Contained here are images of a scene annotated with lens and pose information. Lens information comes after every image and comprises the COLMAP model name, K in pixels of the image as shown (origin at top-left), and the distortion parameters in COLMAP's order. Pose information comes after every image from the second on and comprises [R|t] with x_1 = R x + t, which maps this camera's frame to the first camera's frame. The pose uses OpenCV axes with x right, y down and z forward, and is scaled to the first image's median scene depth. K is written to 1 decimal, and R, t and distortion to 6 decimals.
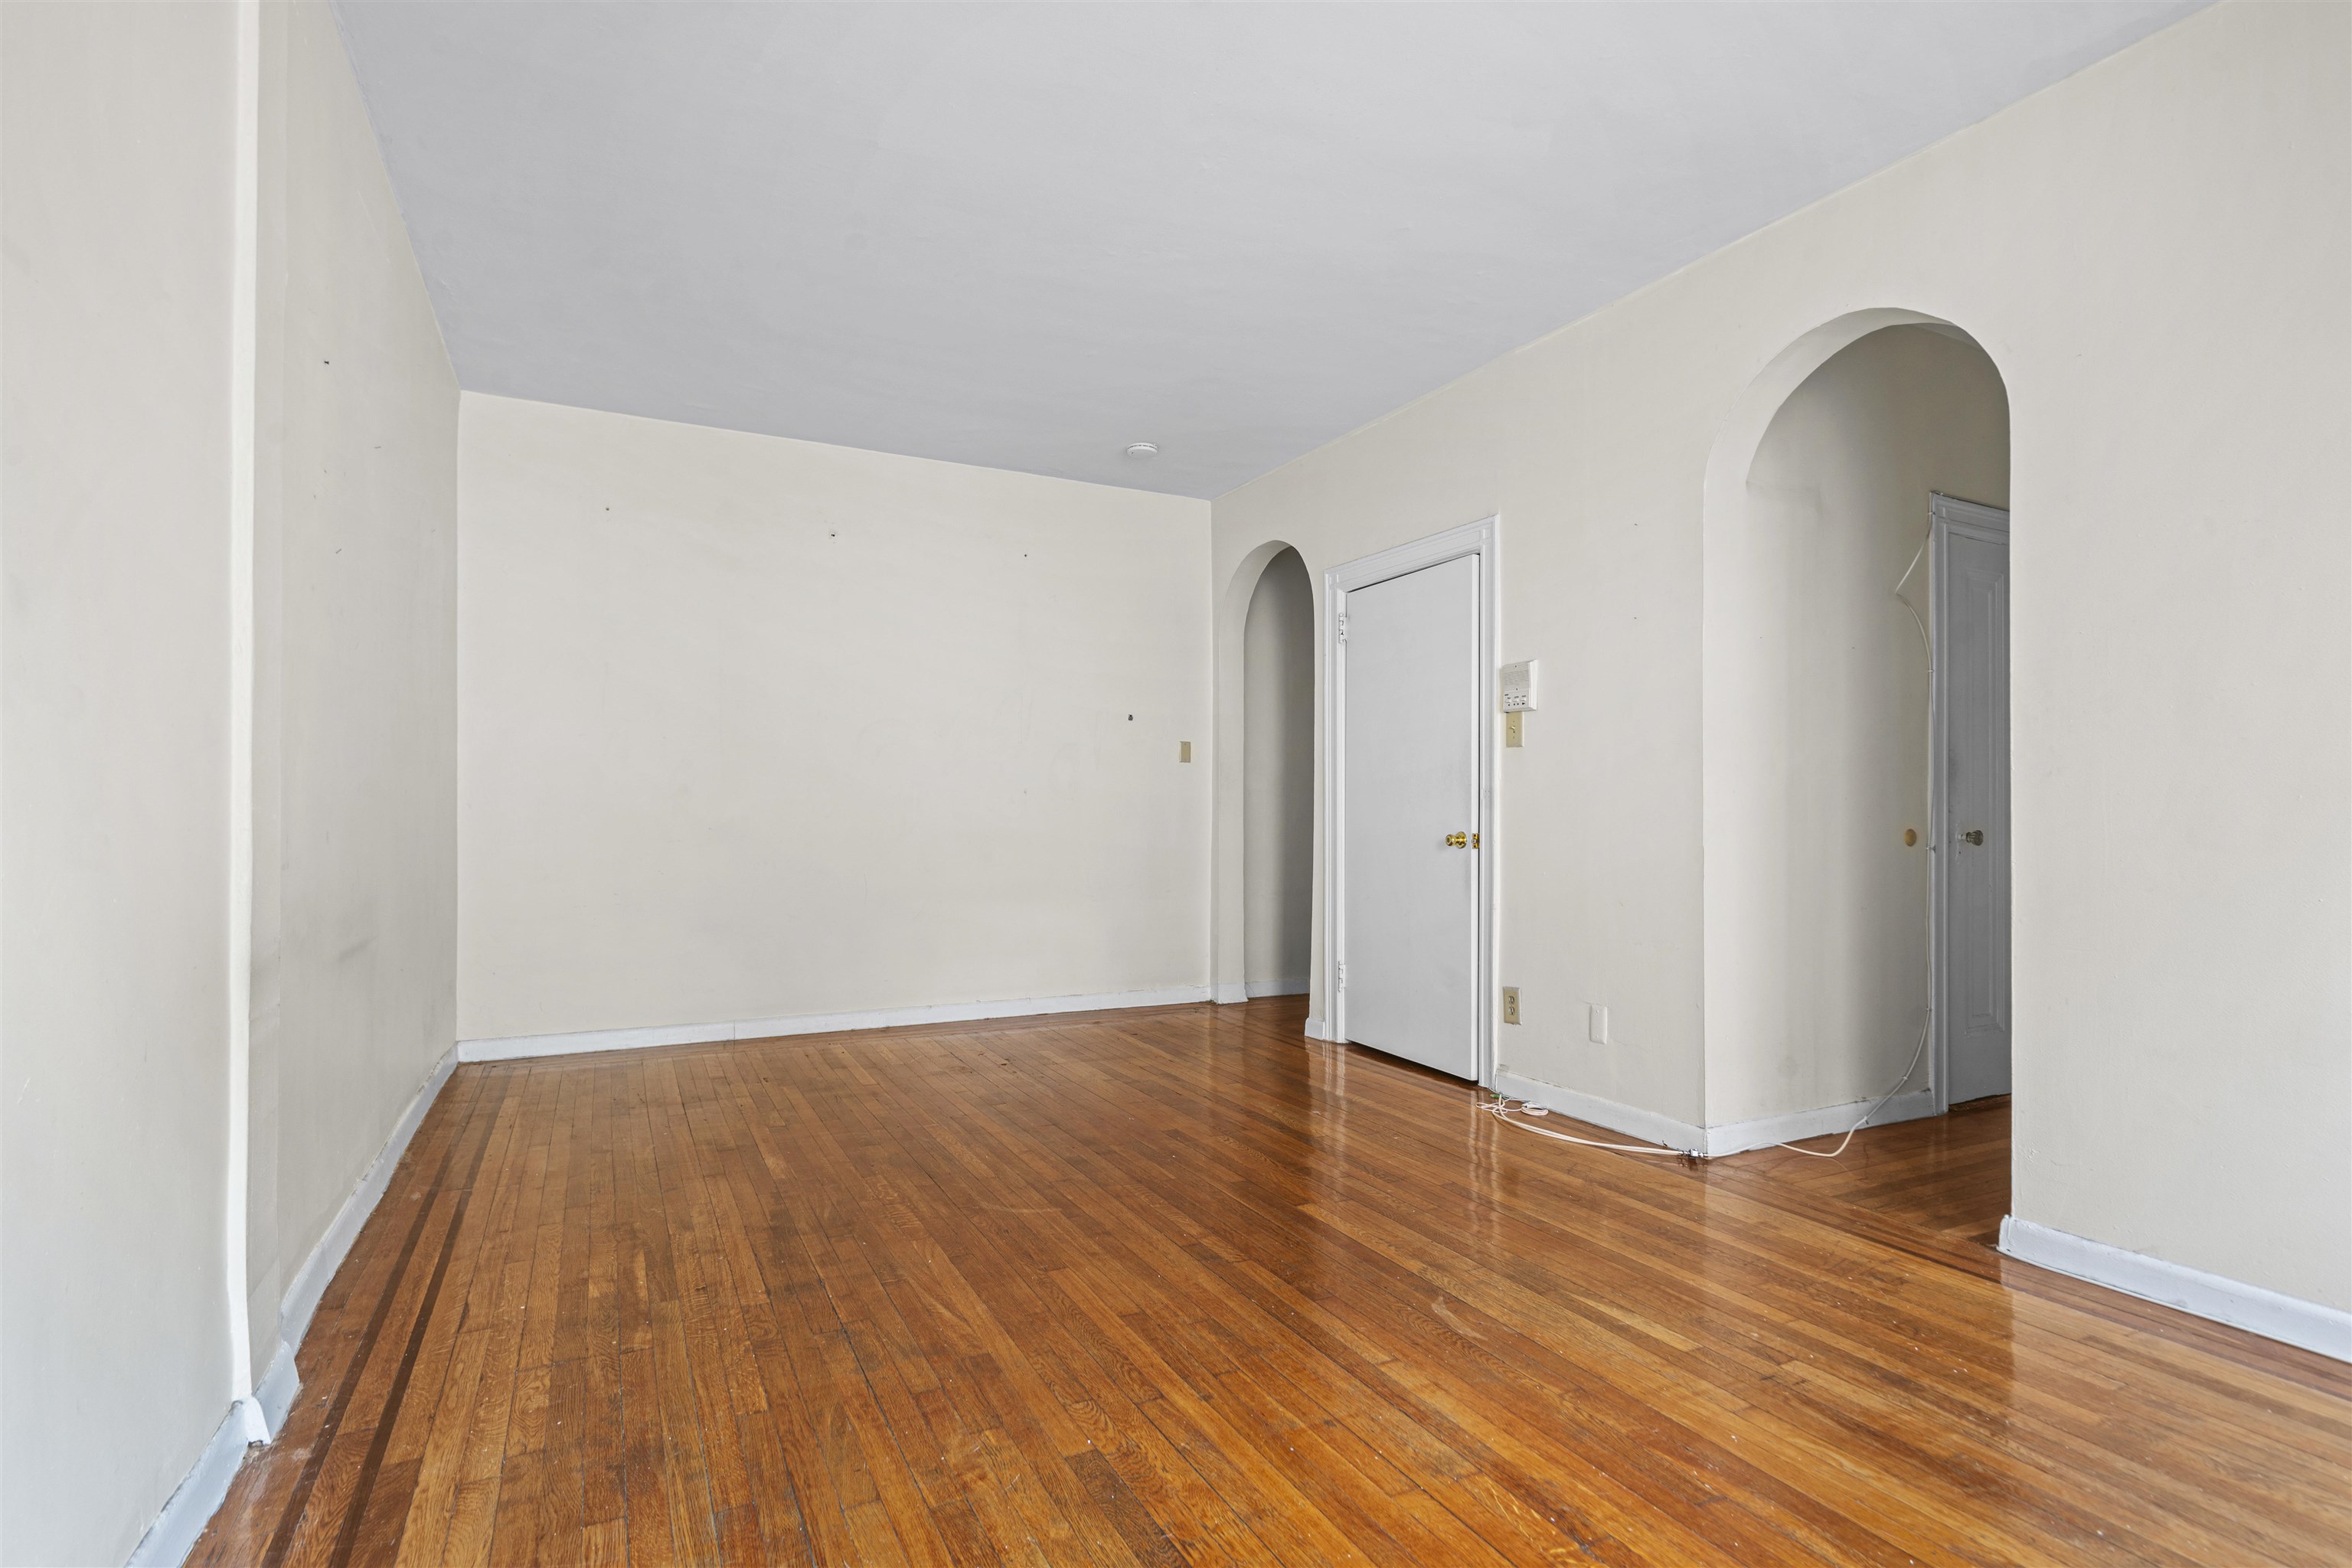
lens RADIAL K [[1130.0, 0, 1178.8], [0, 1130.0, 797.1], [0, 0, 1]] dist [0.003246, -0.000595]
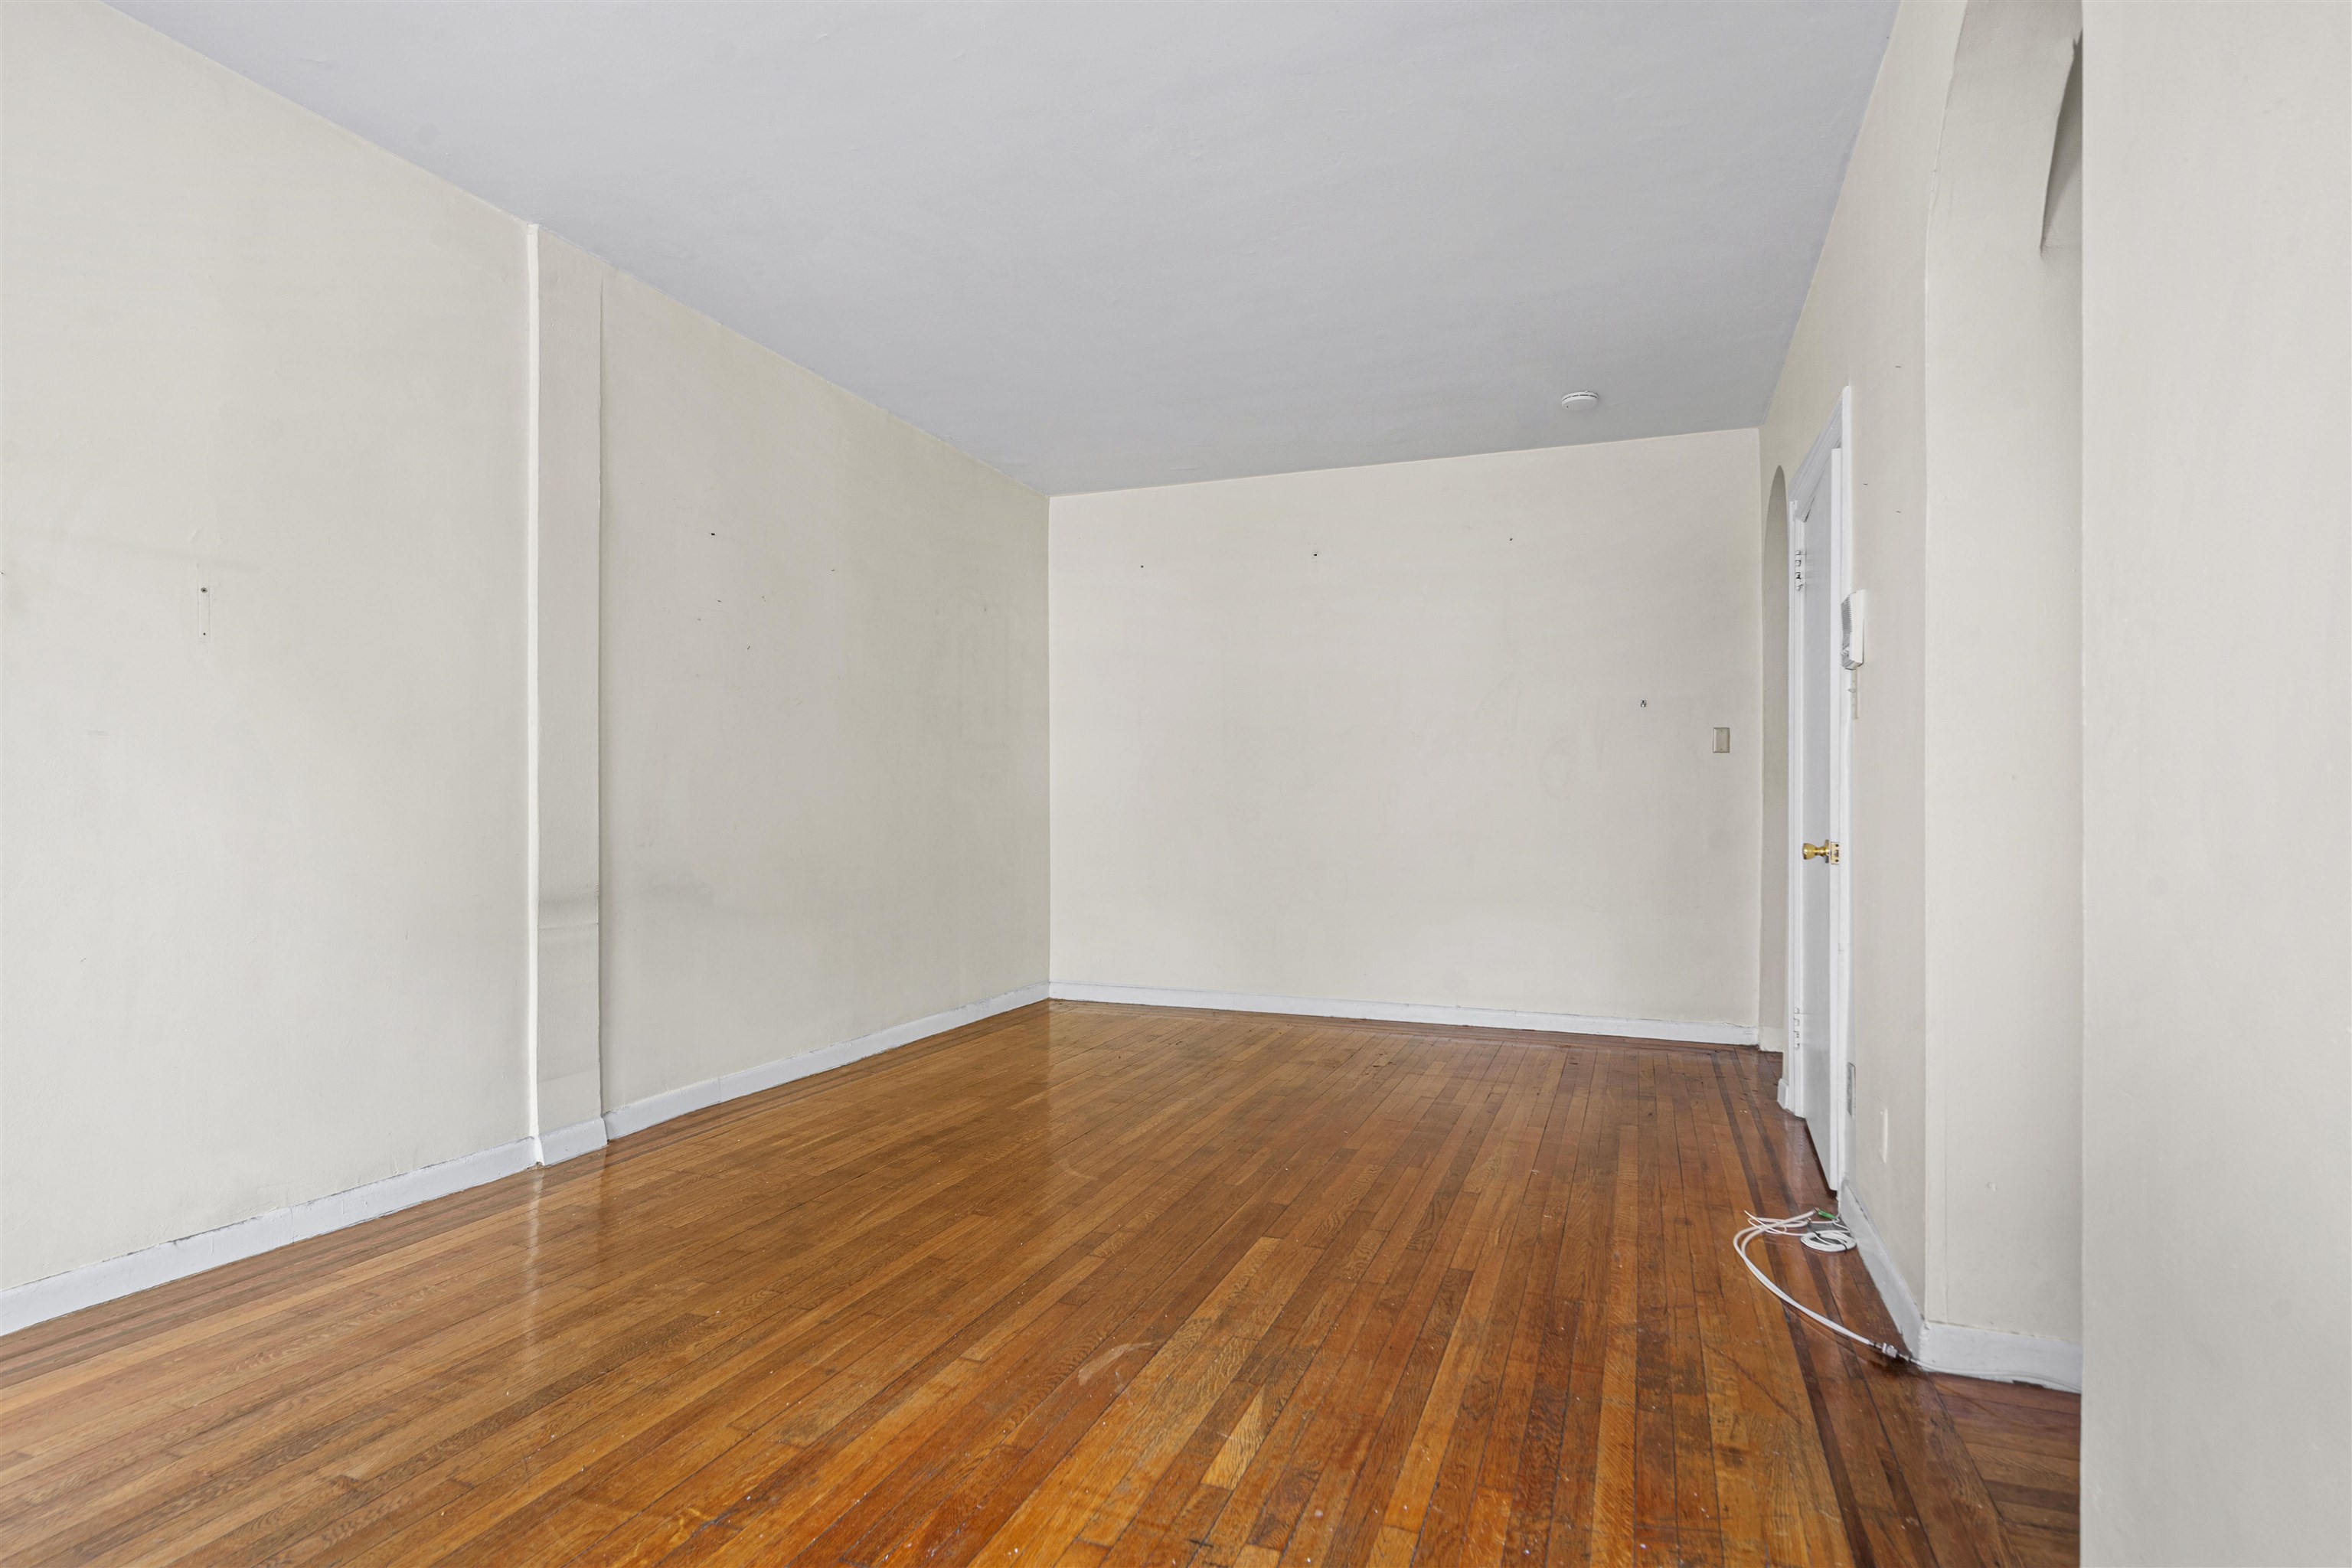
lens RADIAL K [[1130.0, 0, 1178.8], [0, 1130.0, 797.1], [0, 0, 1]] dist [0.003246, -0.000595]
pose [[0.686400, -0.009637, -0.727160, 0.855895], [0.009366, 0.999946, -0.004411, 0.005350], [0.727164, -0.003782, 0.686453, 0.366396]]
